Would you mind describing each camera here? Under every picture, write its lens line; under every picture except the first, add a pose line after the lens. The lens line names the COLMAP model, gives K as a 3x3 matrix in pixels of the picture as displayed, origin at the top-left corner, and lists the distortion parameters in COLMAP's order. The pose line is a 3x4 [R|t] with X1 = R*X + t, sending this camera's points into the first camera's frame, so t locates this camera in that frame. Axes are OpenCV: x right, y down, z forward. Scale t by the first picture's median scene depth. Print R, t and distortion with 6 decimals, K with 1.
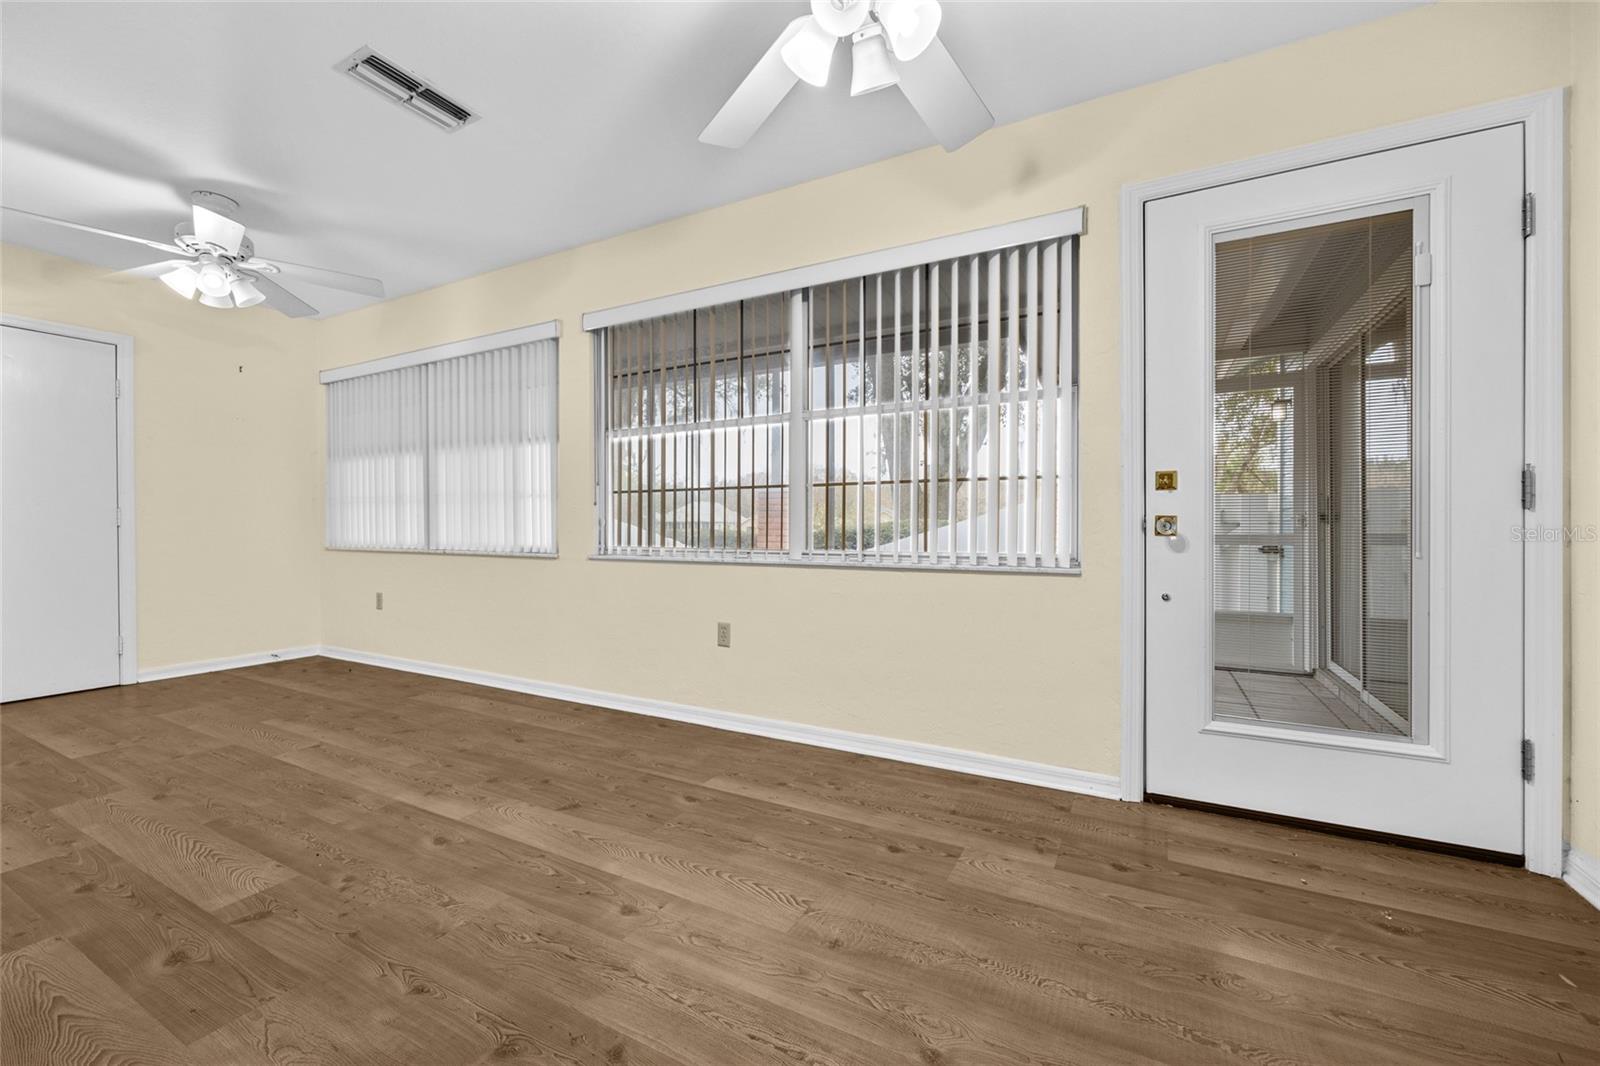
lens RADIAL K [[649.5, 0, 796.6], [0, 649.5, 535.3], [0, 0, 1]] dist [-0.000234, -0.000579]
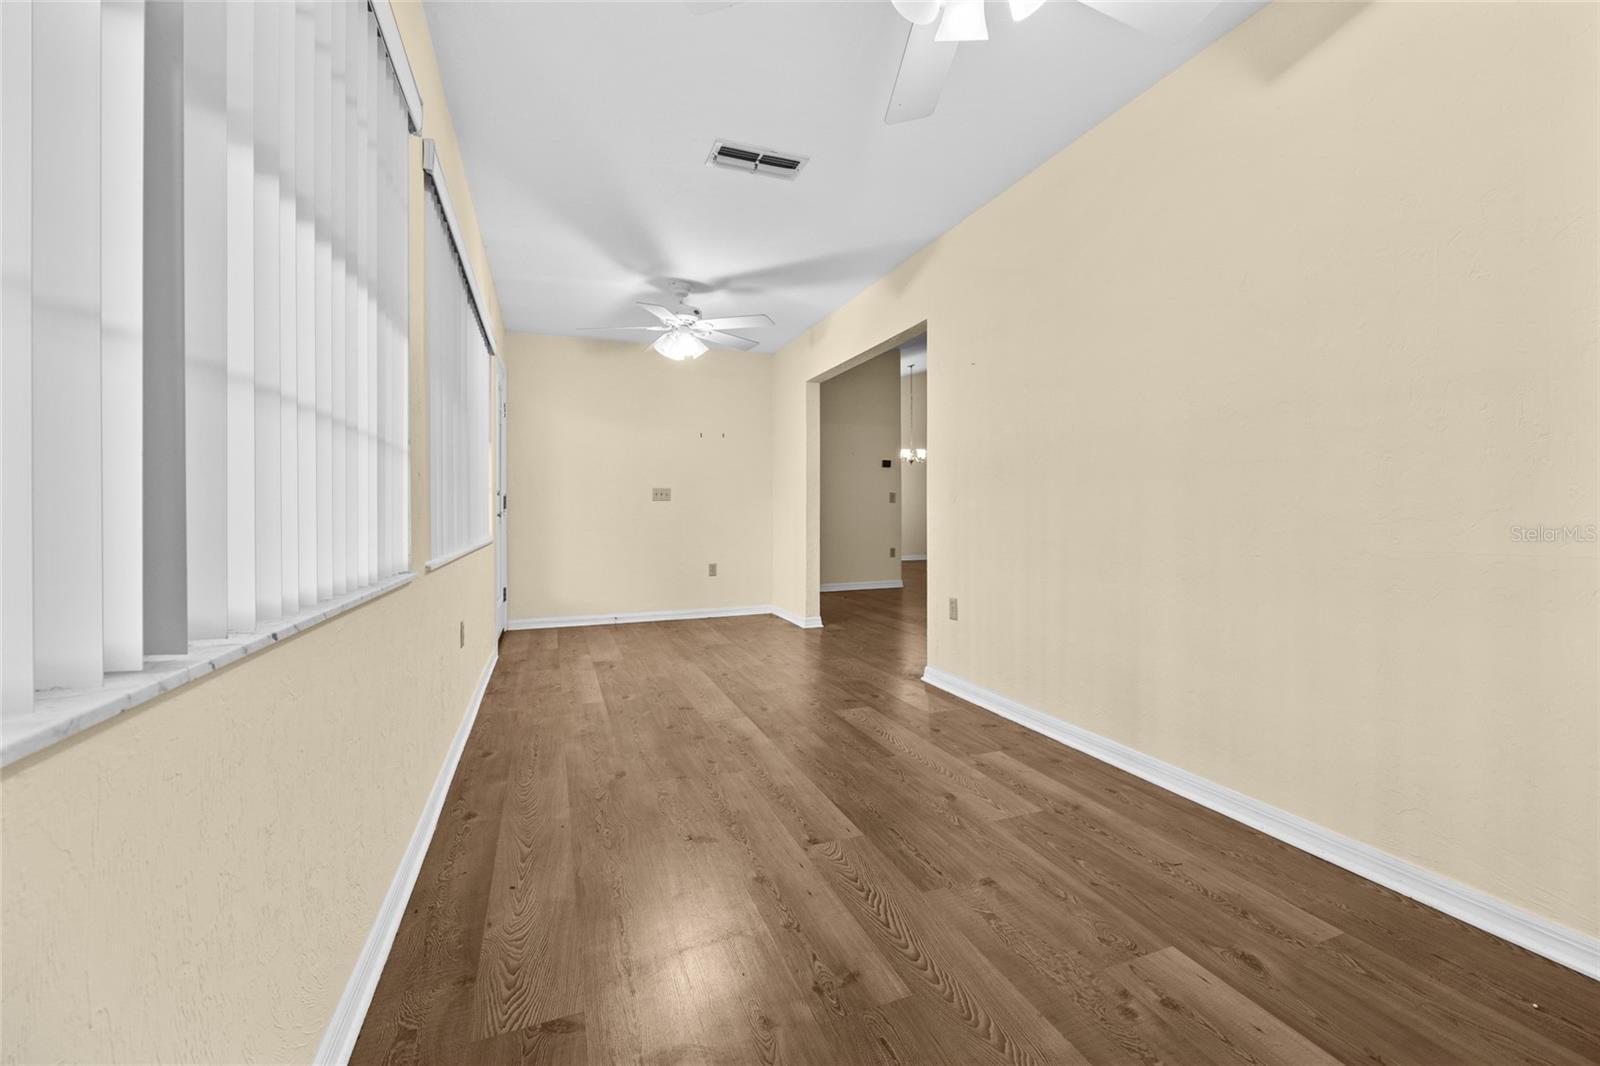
lens RADIAL K [[649.5, 0, 796.6], [0, 649.5, 535.3], [0, 0, 1]] dist [-0.000234, -0.000579]
pose [[-0.756438, -0.015716, 0.653877, -1.358996], [0.015105, 0.999025, 0.041486, -0.022097], [-0.653891, 0.041258, -0.755463, 1.761821]]
